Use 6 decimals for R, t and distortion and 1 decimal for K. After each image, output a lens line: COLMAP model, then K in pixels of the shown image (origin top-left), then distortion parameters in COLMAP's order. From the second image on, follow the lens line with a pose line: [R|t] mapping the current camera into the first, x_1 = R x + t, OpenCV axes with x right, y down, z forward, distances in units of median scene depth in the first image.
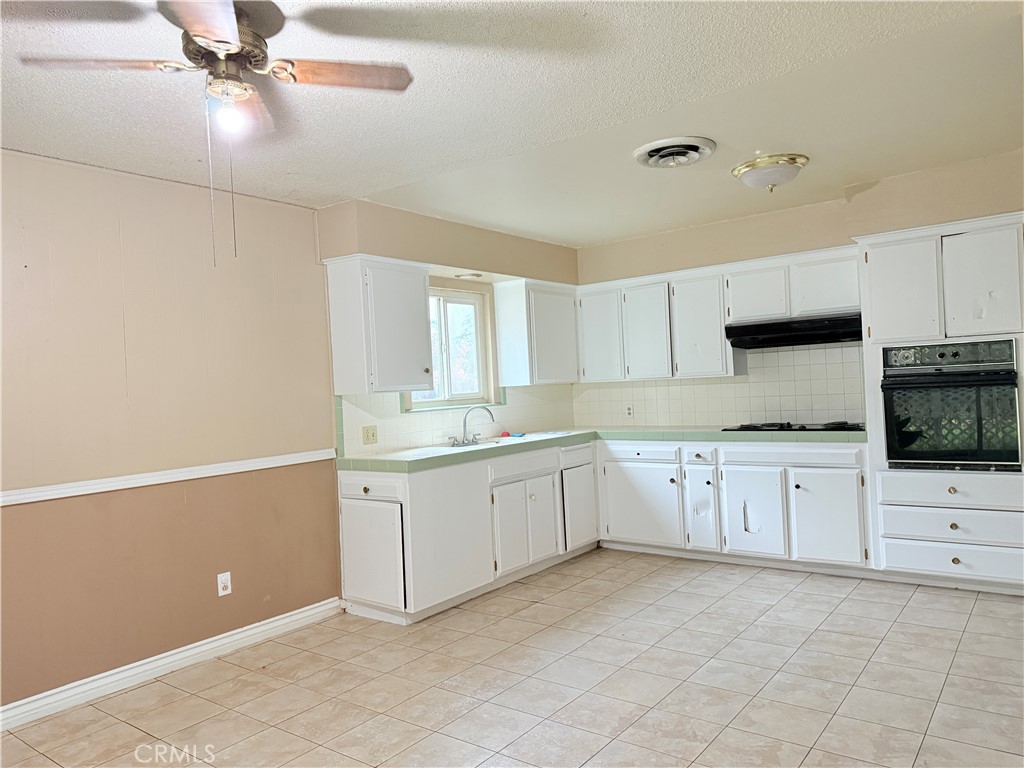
lens RADIAL K [[719.6, 0, 512.0], [0, 719.6, 384.0], [0, 0, 1]] dist [0.047675, -0.052482]
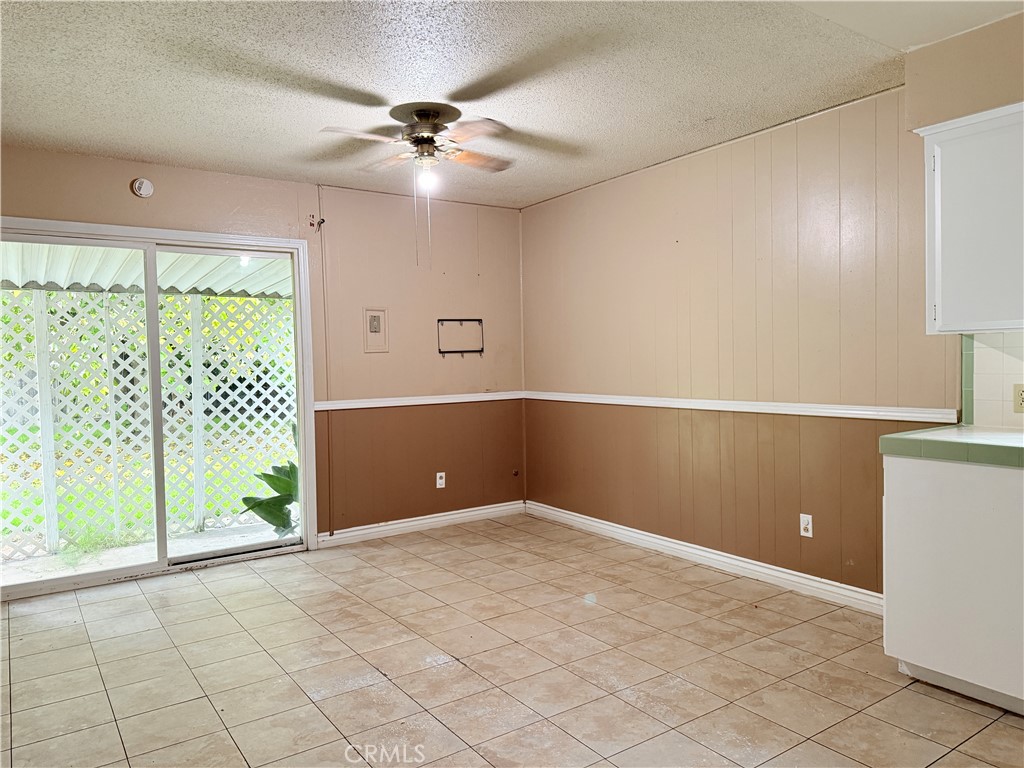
lens RADIAL K [[719.6, 0, 512.0], [0, 719.6, 384.0], [0, 0, 1]] dist [0.047675, -0.052482]
pose [[-0.297566, 0.093183, -0.950143, 0.704655], [0.036595, 0.995607, 0.086181, -0.016414], [0.953999, -0.009126, -0.299669, 1.008649]]
